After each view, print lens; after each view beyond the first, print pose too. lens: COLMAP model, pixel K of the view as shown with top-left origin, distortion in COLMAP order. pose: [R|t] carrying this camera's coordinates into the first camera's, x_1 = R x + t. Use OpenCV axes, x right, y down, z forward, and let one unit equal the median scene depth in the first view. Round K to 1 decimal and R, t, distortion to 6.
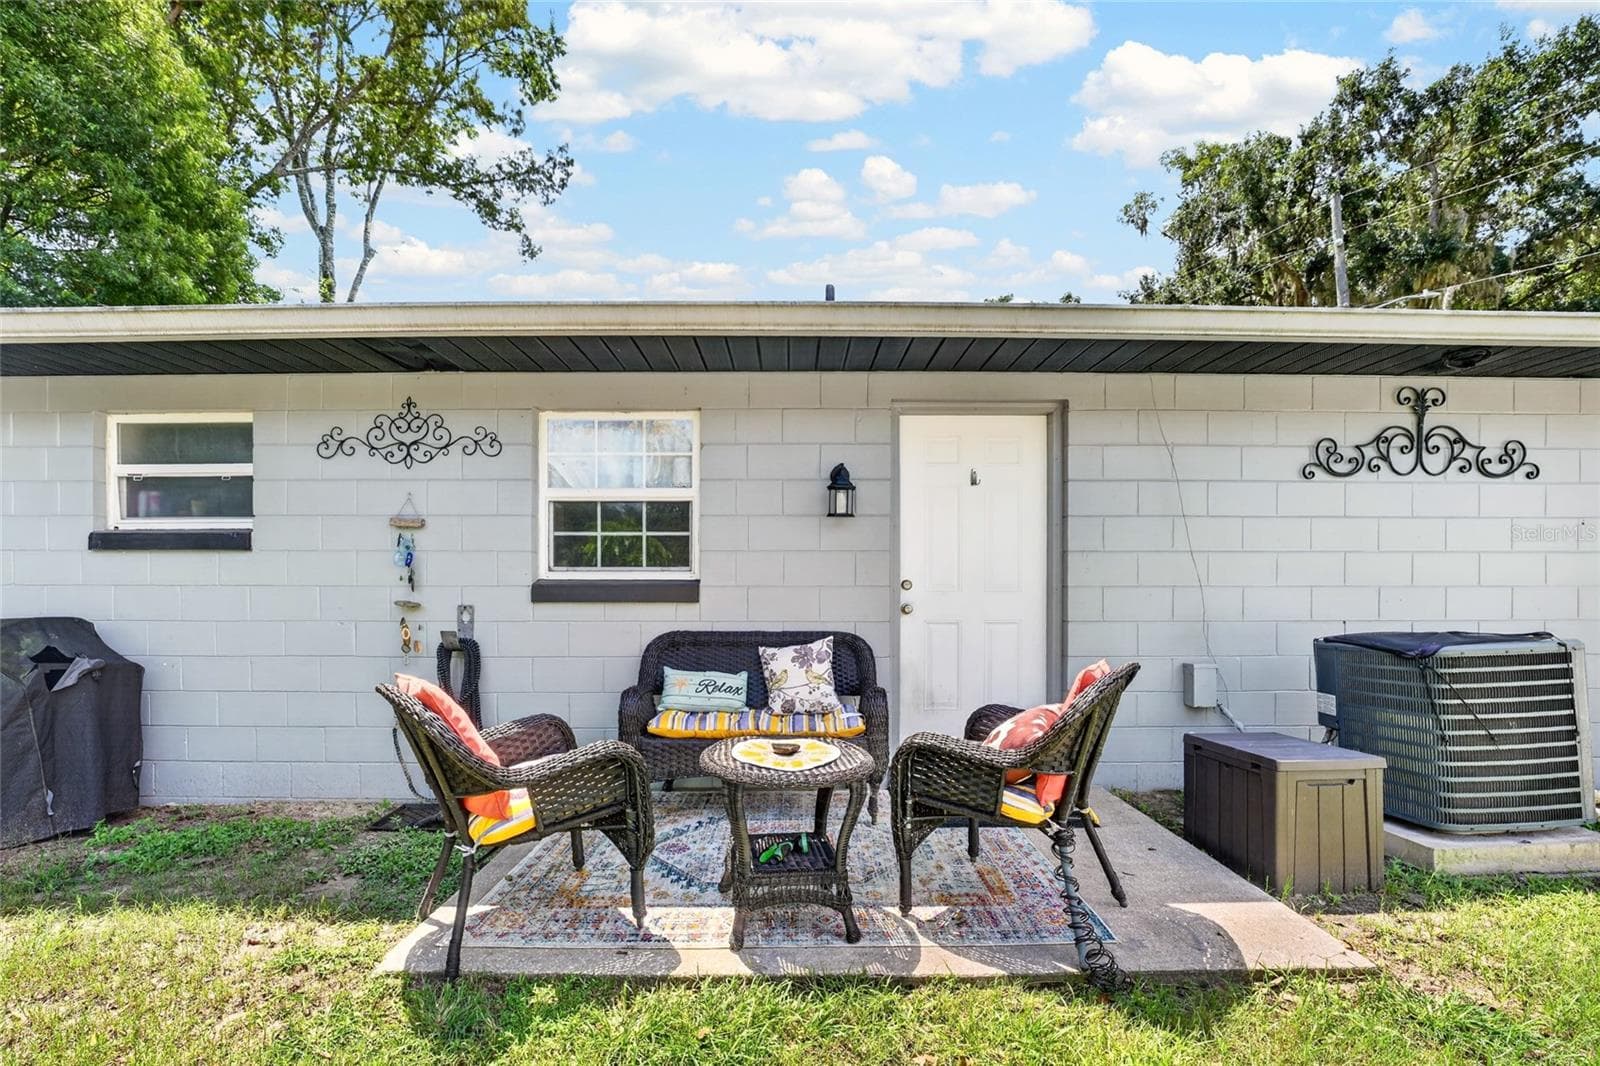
lens RADIAL K [[670.3, 0, 798.5], [0, 670.3, 597.6], [0, 0, 1]] dist [-0.018129, -0.000027]
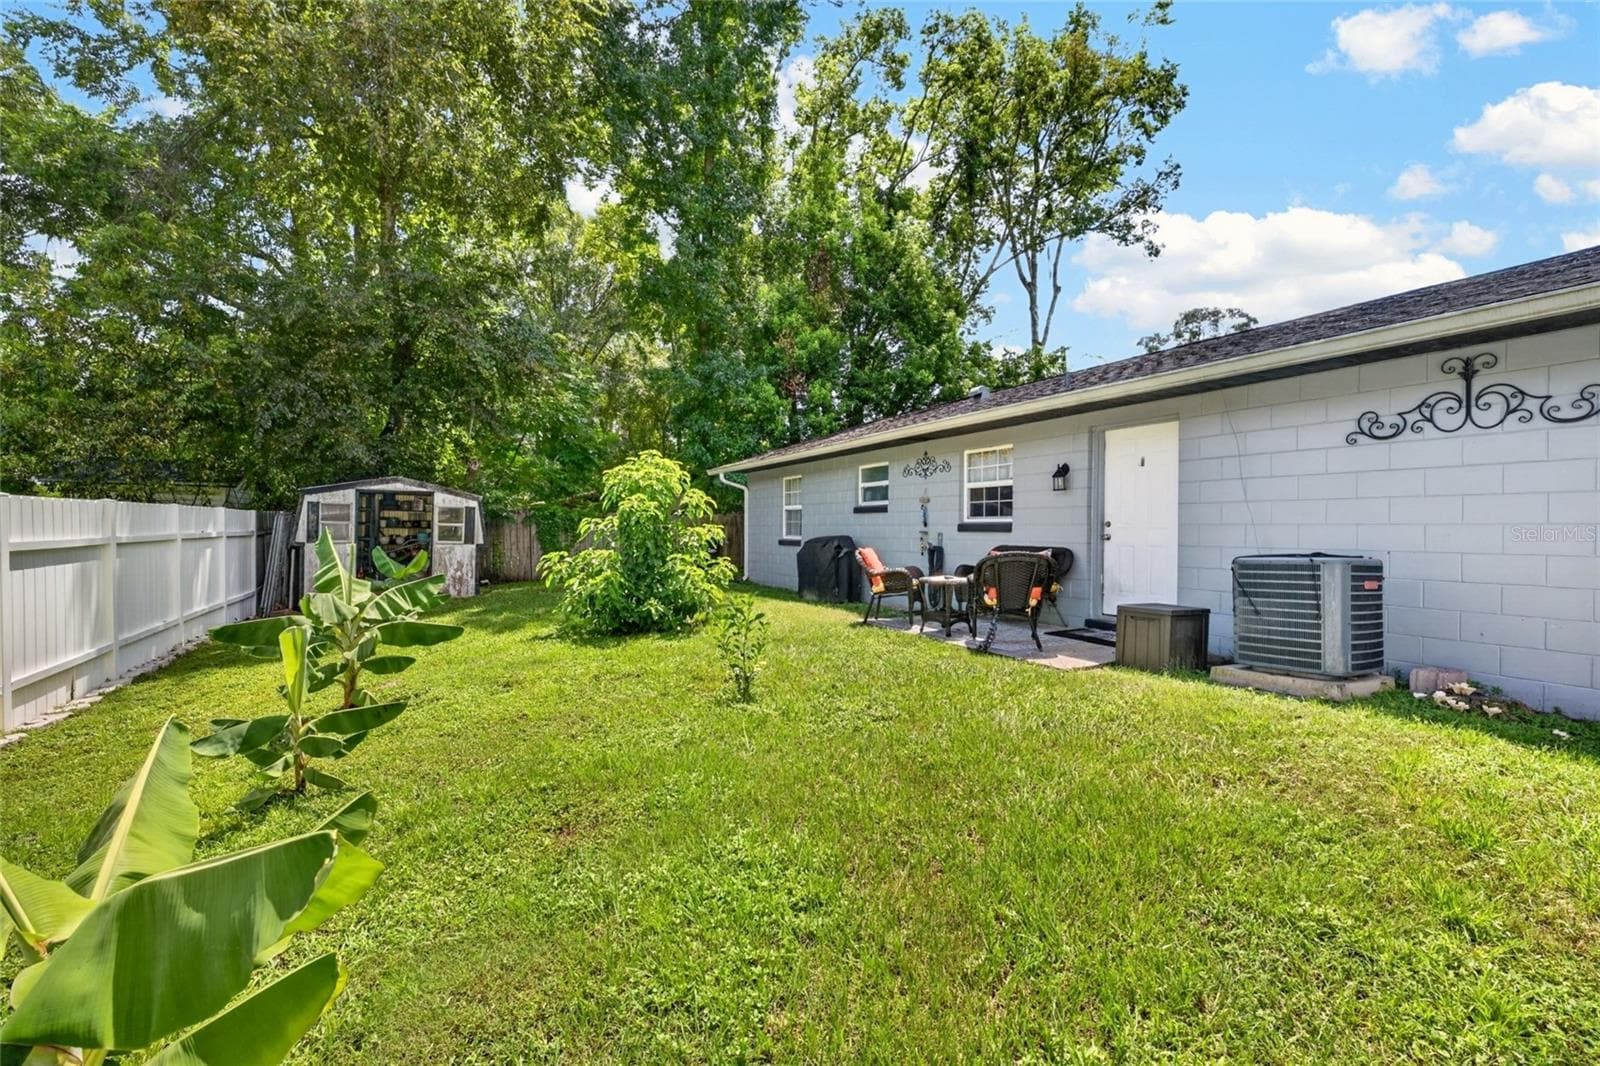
lens RADIAL K [[651.8, 0, 817.2], [0, 651.8, 549.9], [0, 0, 1]] dist [-0.019658, 0.000032]
pose [[0.488470, 0.031603, -0.872008, 1.374208], [-0.006924, 0.999453, 0.032343, -0.000744], [0.872553, -0.009761, 0.488421, -0.572521]]
